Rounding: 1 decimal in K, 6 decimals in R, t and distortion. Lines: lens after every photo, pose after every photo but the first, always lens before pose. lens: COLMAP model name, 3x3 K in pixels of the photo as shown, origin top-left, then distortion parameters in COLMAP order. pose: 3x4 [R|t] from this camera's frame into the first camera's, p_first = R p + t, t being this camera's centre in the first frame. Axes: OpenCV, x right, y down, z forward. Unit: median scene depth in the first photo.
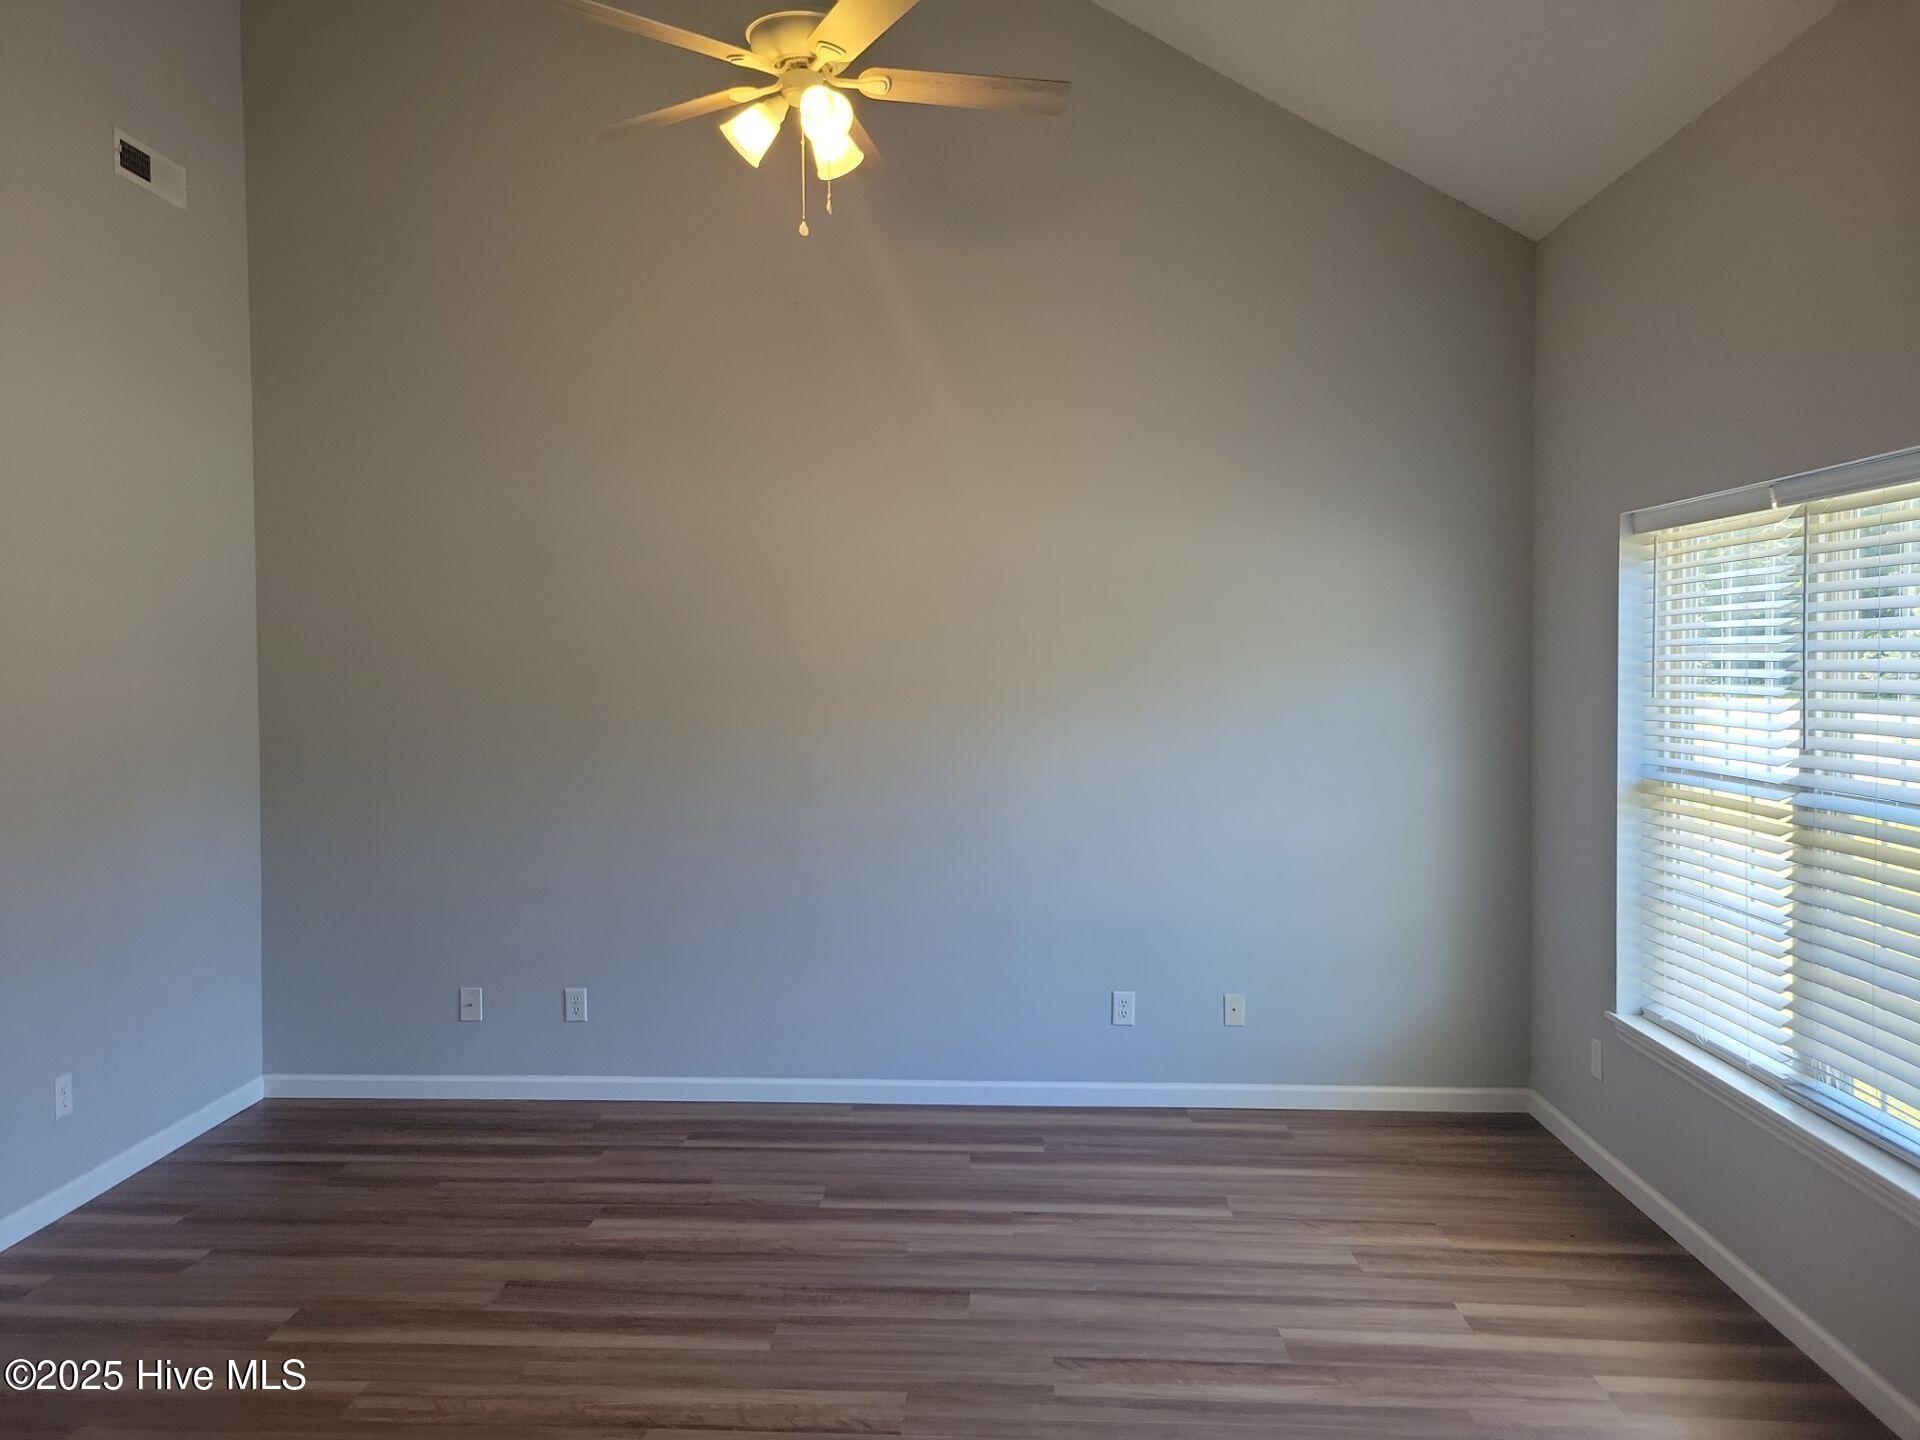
lens RADIAL K [[1451.9, 0, 917.6], [0, 1451.9, 715.0], [0, 0, 1]] dist [0.046675, -0.029040]
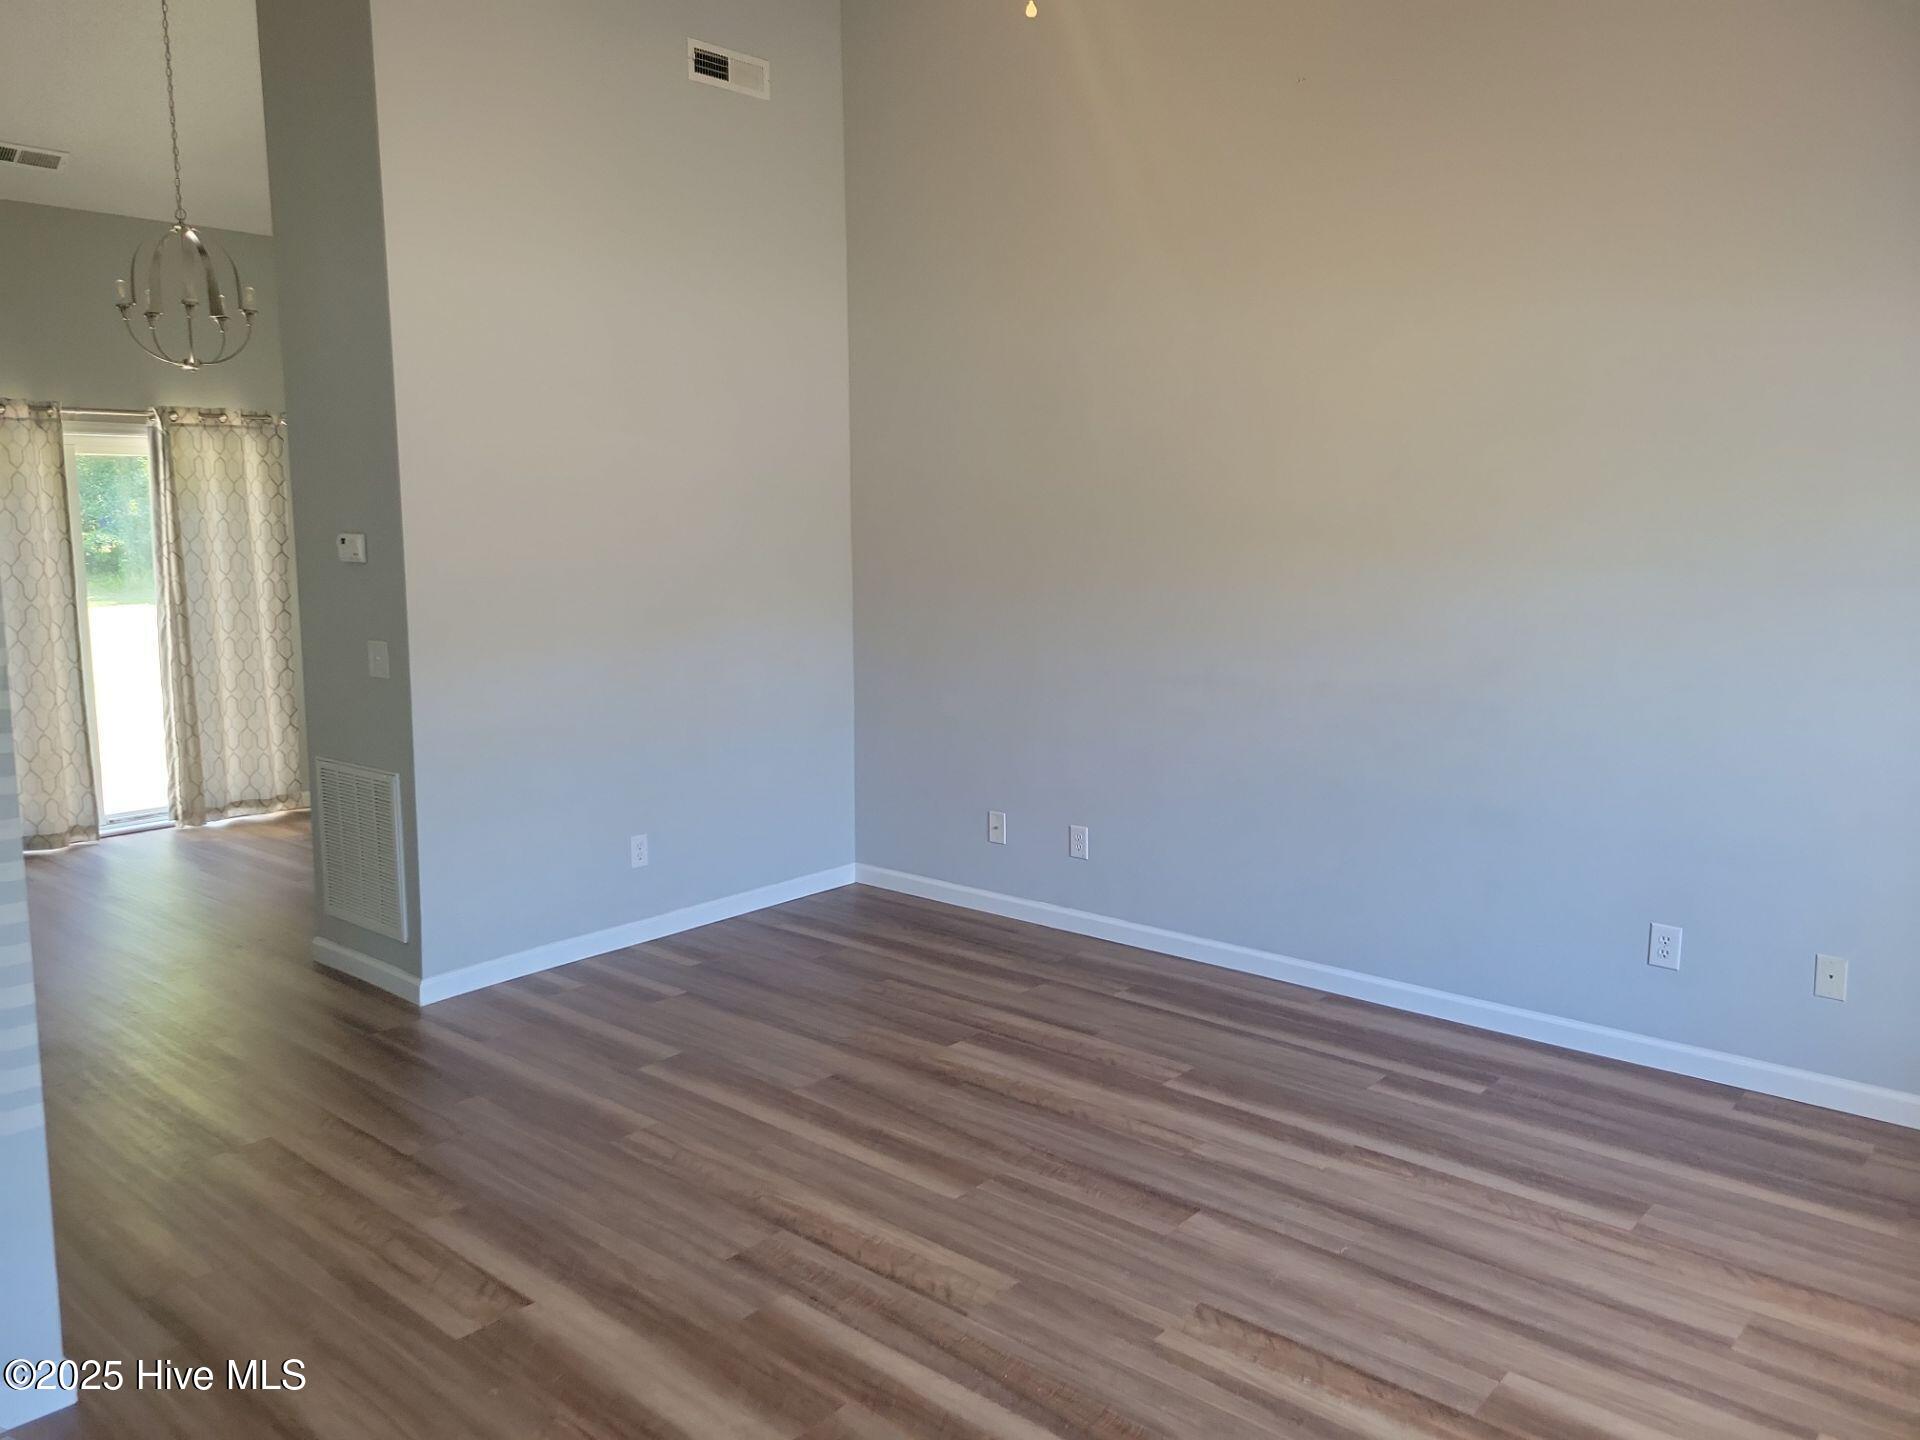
lens RADIAL K [[1451.9, 0, 940.4], [0, 1451.9, 687.9], [0, 0, 1]] dist [0.046675, -0.029040]
pose [[0.783534, 0.073868, -0.616943, 0.398504], [-0.017734, 0.995162, 0.096631, -0.004569], [0.621096, -0.064773, 0.781053, 0.206596]]
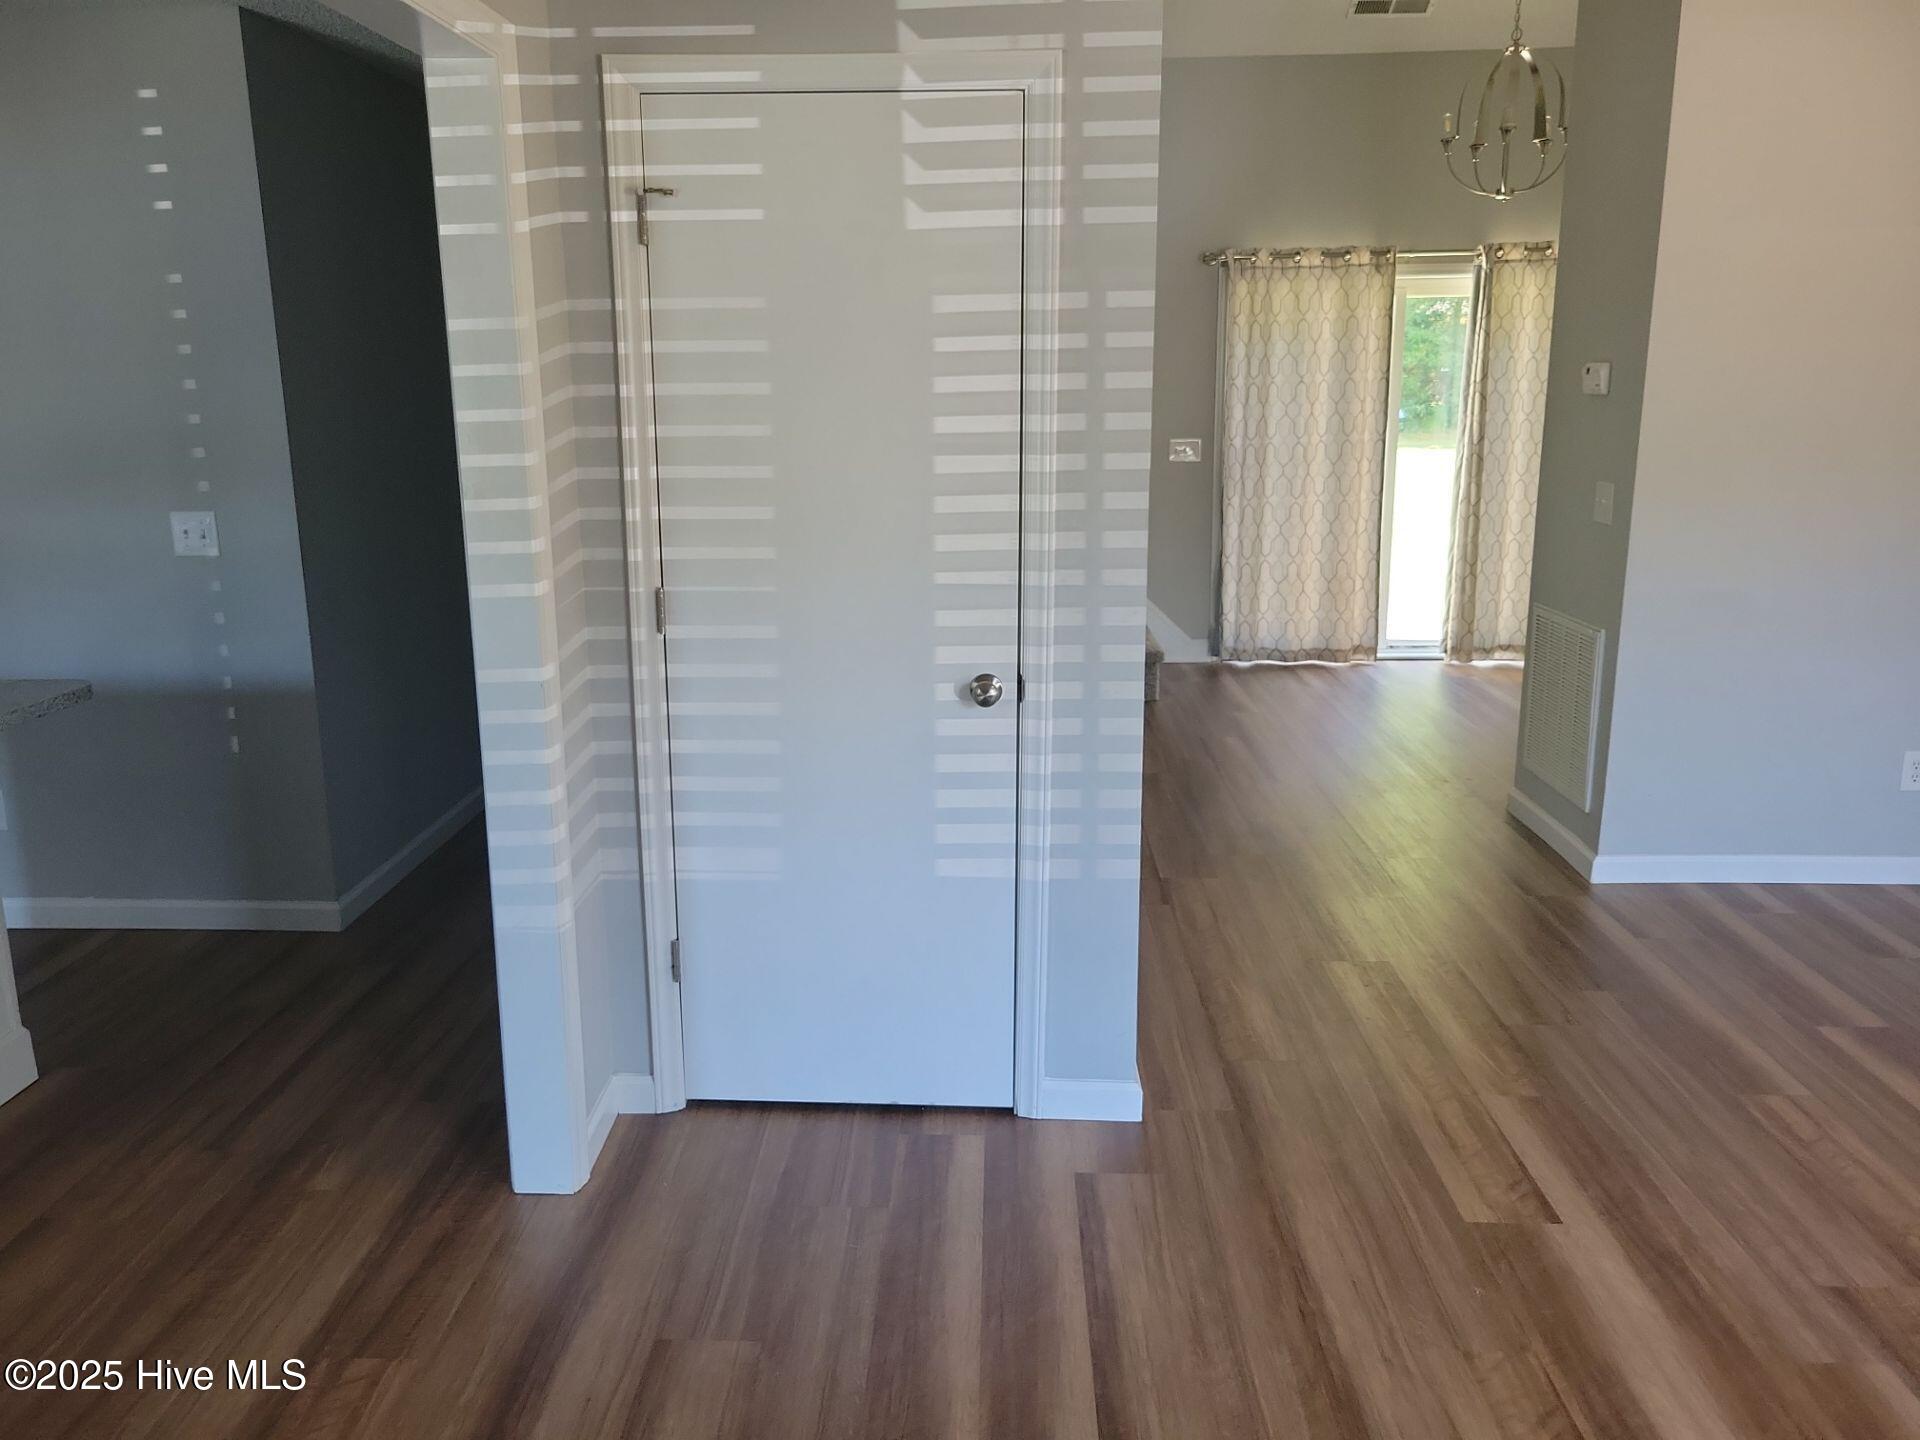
lens RADIAL K [[1451.9, 0, 928.8], [0, 1451.9, 702.4], [0, 0, 1]] dist [0.046675, -0.029040]
pose [[0.004394, 0.221304, -0.975195, 0.396375], [-0.024304, 0.974940, 0.221137, 0.010553], [0.999695, 0.022730, 0.009663, 0.338313]]
